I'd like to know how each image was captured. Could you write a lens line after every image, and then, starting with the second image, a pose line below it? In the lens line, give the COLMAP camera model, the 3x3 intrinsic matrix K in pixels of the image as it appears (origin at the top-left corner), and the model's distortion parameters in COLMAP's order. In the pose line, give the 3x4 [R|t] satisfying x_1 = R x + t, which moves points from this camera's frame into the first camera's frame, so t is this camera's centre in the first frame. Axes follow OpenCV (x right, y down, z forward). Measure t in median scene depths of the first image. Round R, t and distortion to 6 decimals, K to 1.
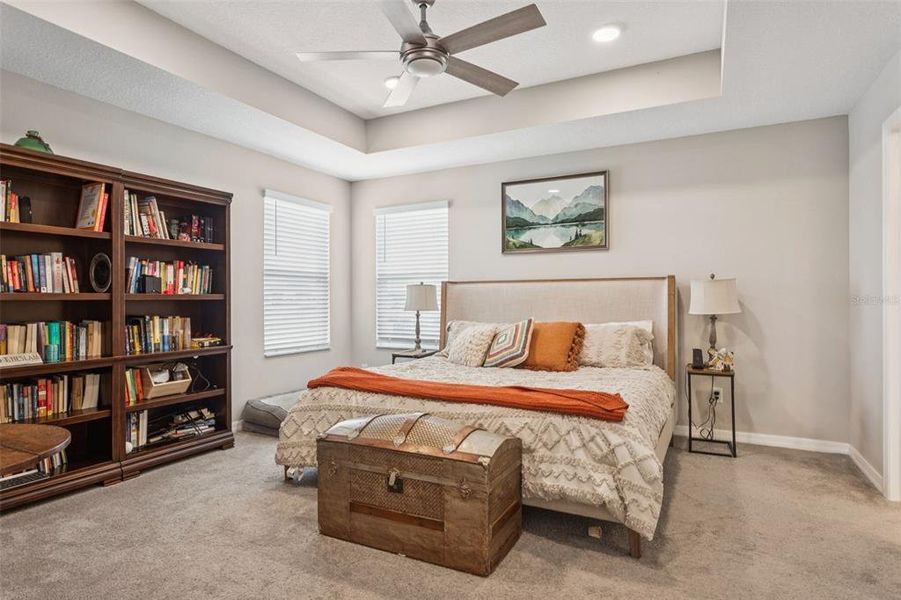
lens RADIAL K [[514.3, 0, 450.5], [0, 514.3, 300.0], [0, 0, 1]] dist [-0.003687, 0.000895]
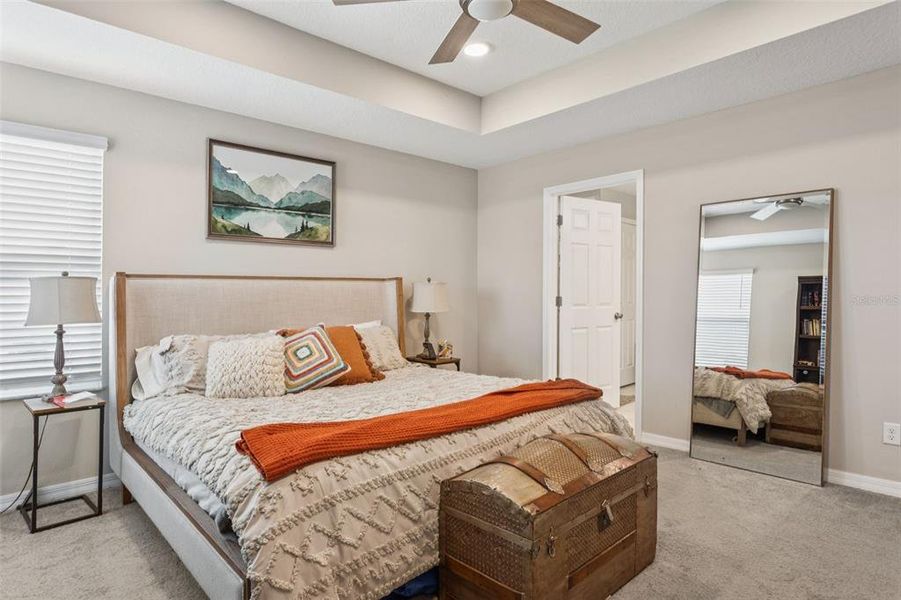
lens RADIAL K [[514.3, 0, 450.5], [0, 514.3, 300.0], [0, 0, 1]] dist [-0.003687, 0.000895]
pose [[0.341919, -0.007179, 0.939702, -0.479920], [0.009696, 0.999945, 0.004111, -0.003358], [-0.939680, 0.007705, 0.341969, 0.463144]]
